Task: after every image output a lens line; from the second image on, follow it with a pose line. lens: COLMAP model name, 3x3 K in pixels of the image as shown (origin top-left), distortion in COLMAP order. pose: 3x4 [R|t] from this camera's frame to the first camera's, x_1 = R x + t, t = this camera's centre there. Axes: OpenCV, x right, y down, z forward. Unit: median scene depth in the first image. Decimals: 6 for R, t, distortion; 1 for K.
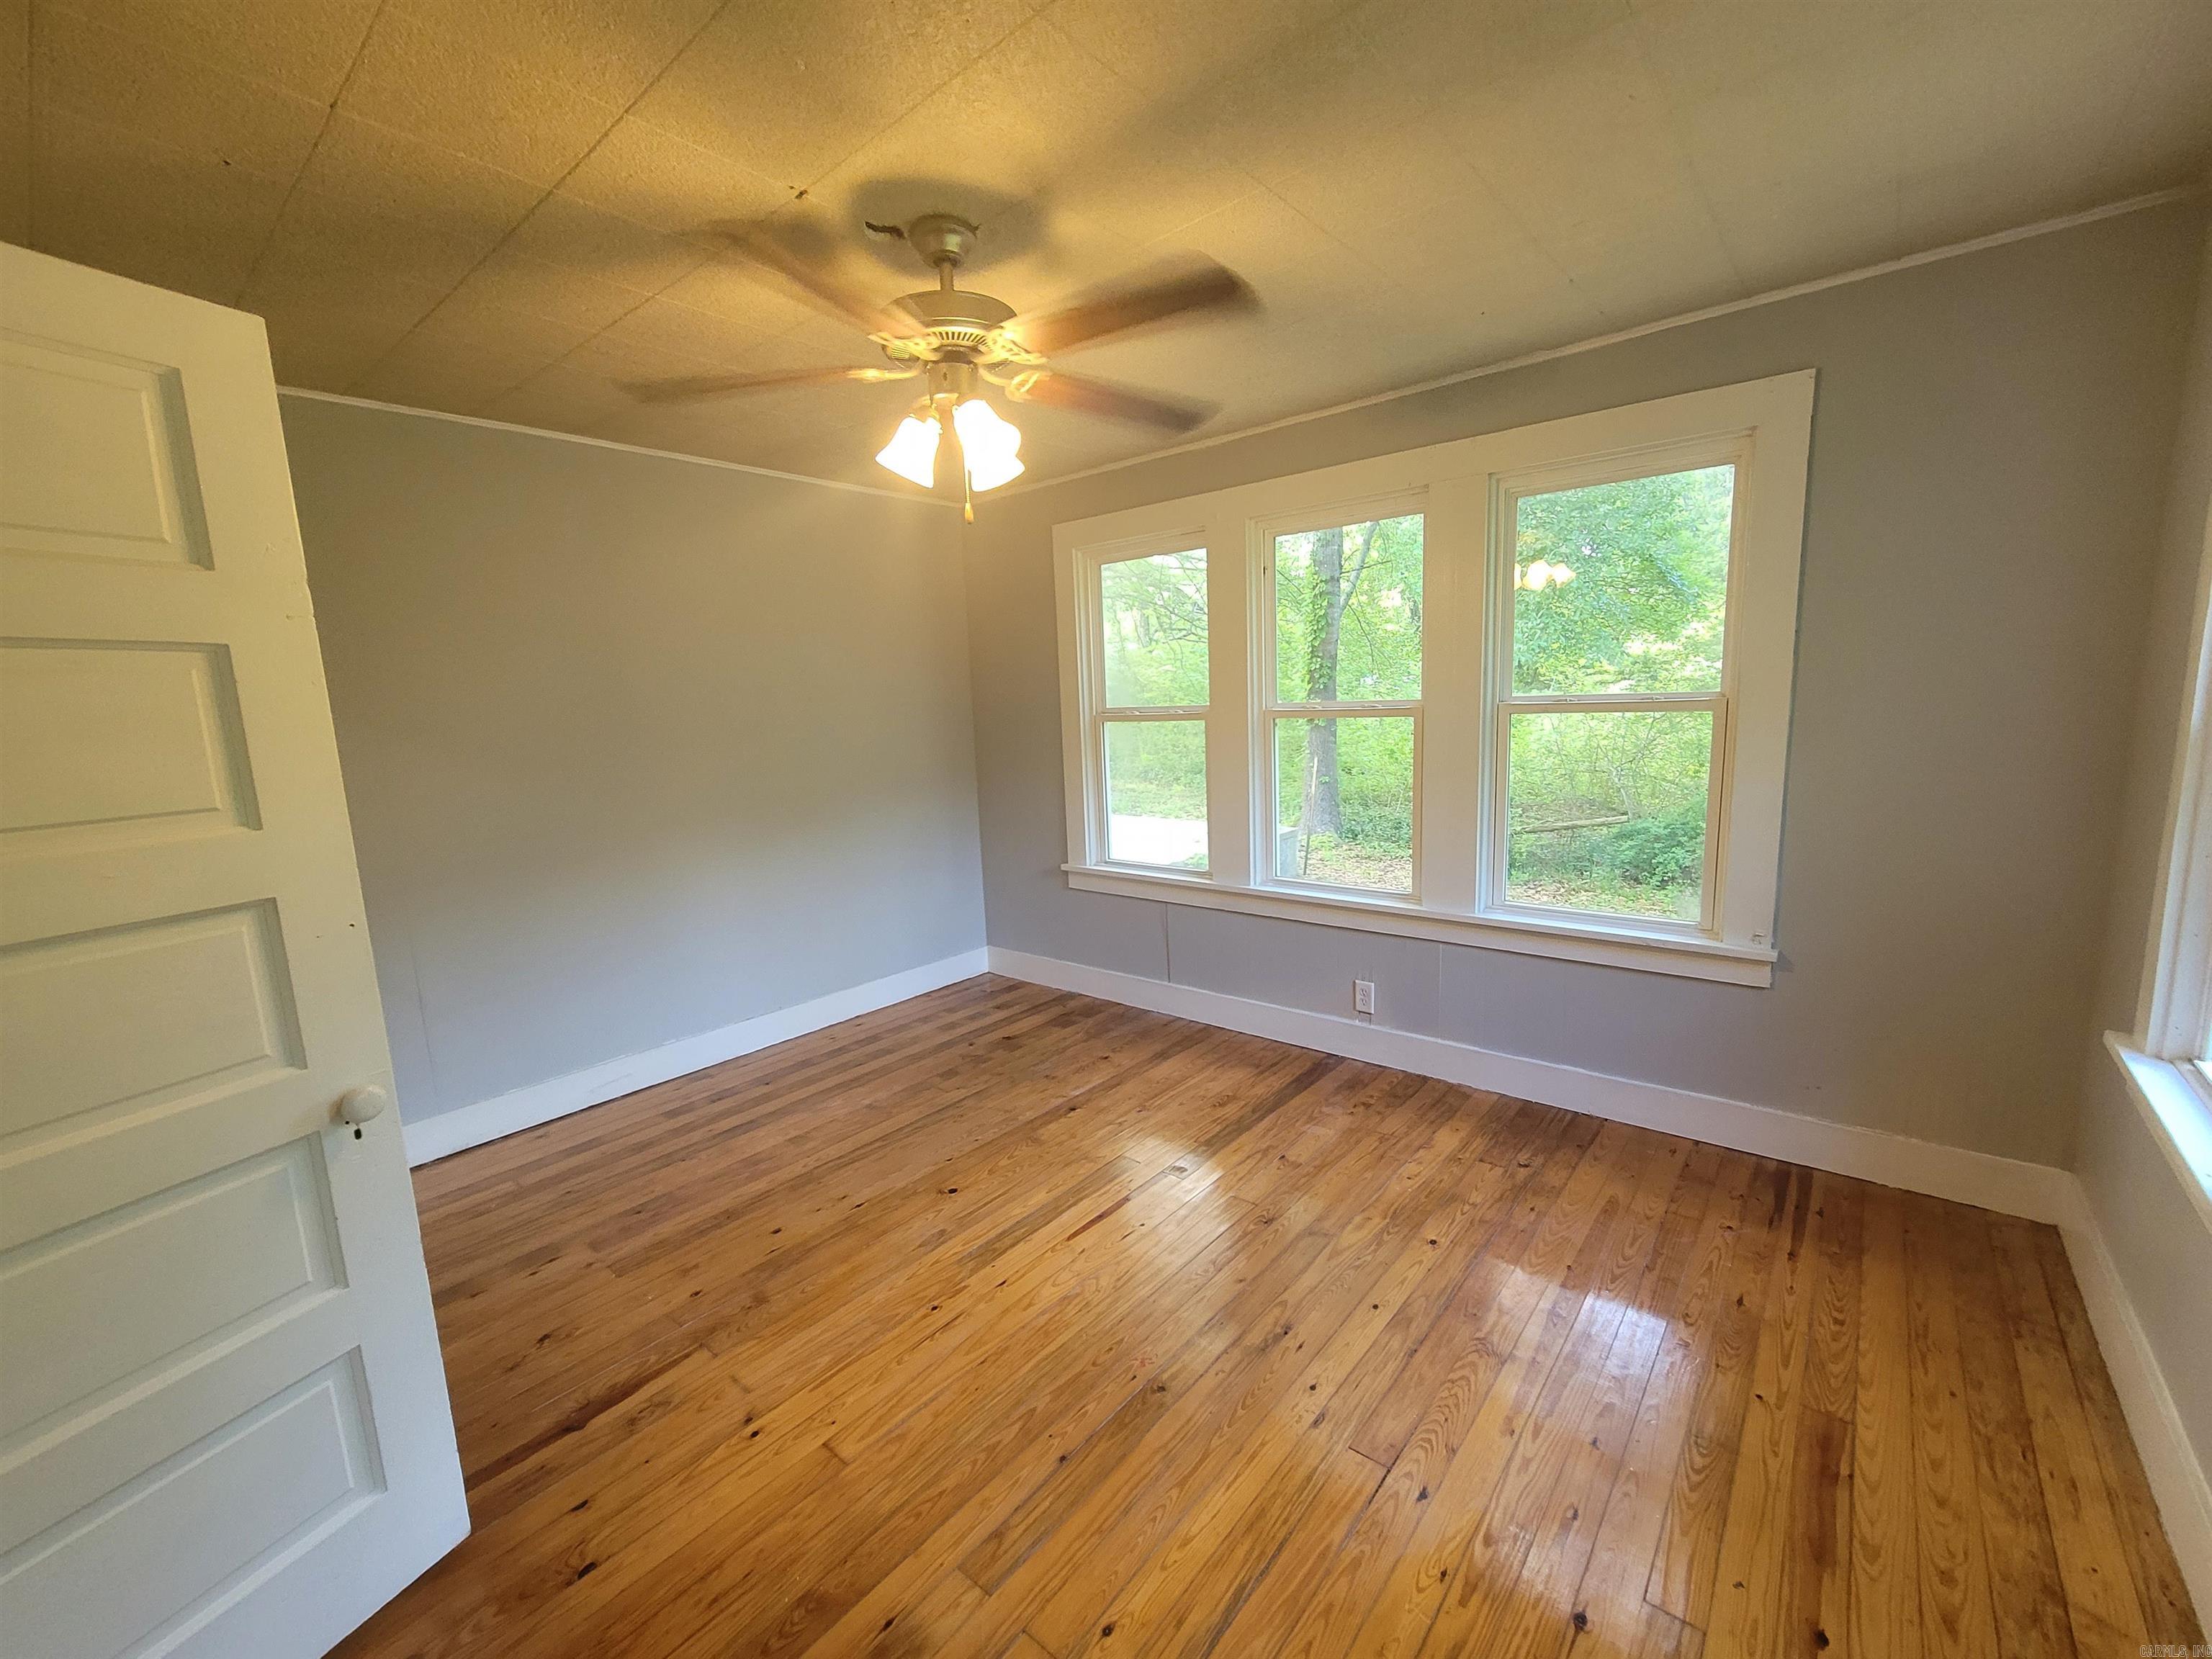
lens RADIAL K [[905.3, 0, 1119.4], [0, 905.3, 834.5], [0, 0, 1]] dist [0.000758, -0.003537]
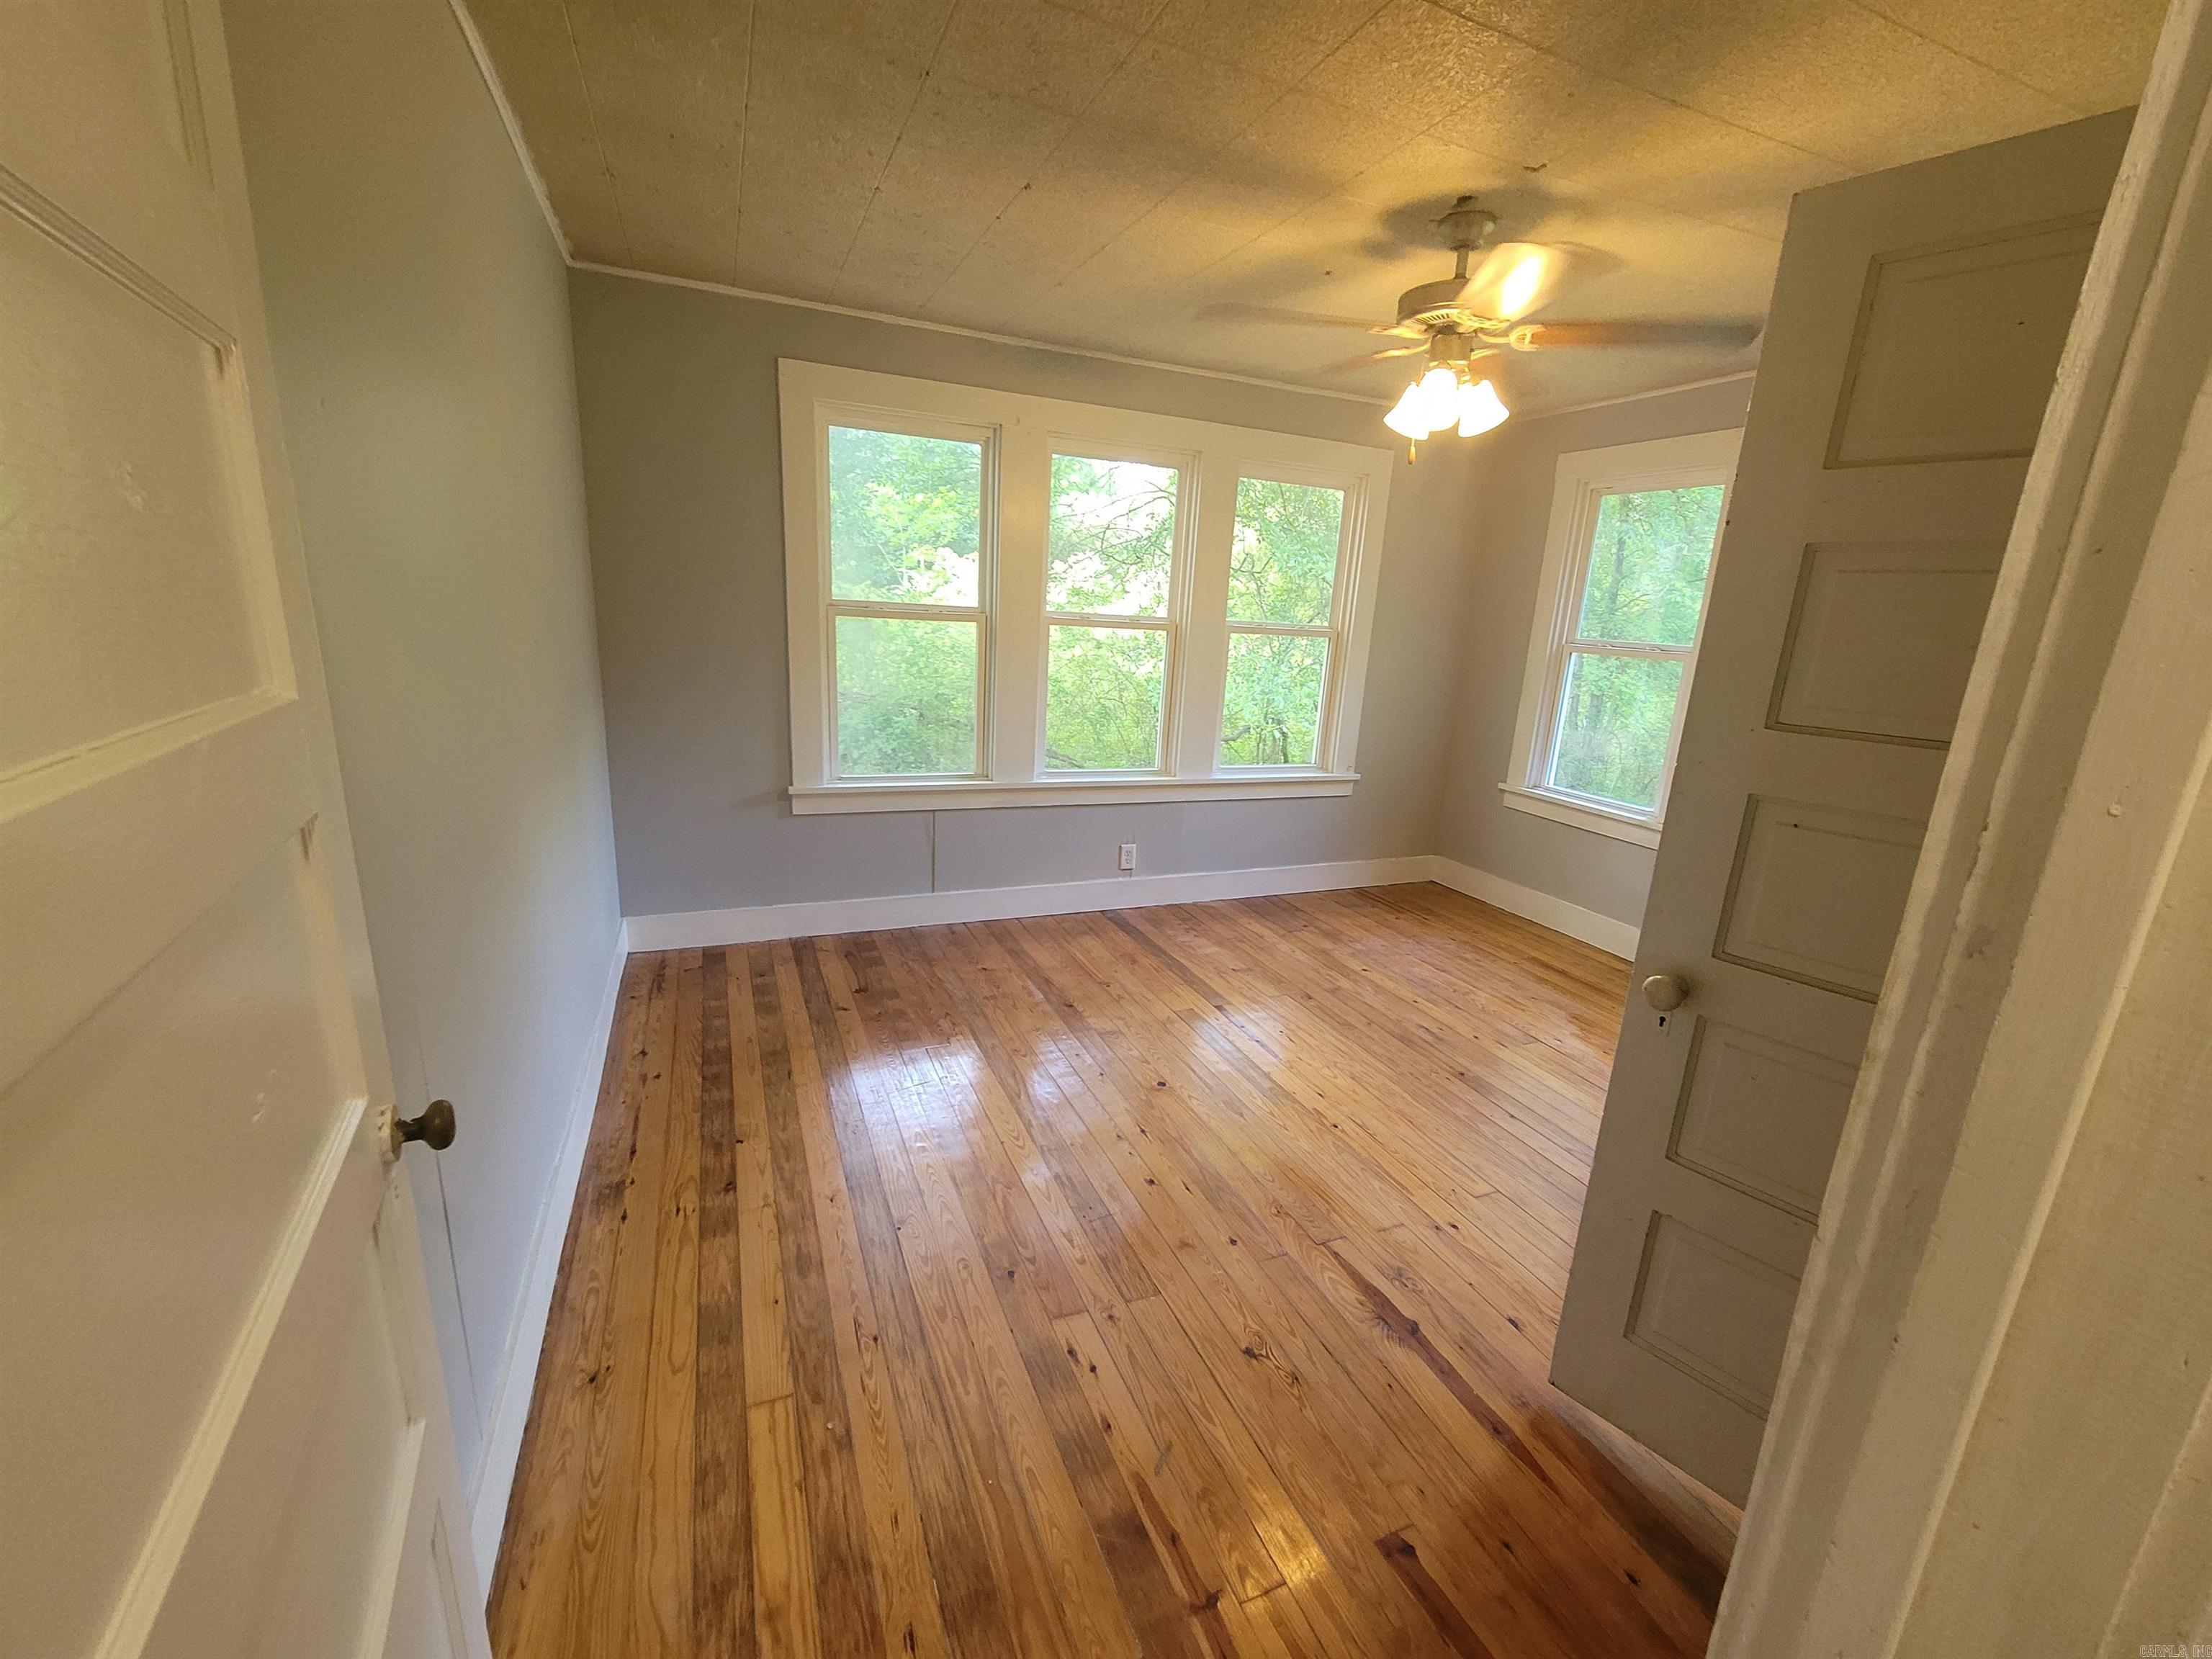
lens RADIAL K [[905.3, 0, 1119.4], [0, 905.3, 834.5], [0, 0, 1]] dist [0.000758, -0.003537]
pose [[0.447323, -0.154293, 0.880963, -0.962728], [0.062053, 0.987987, 0.141528, -0.032841], [-0.892217, -0.008642, 0.451524, 0.520242]]
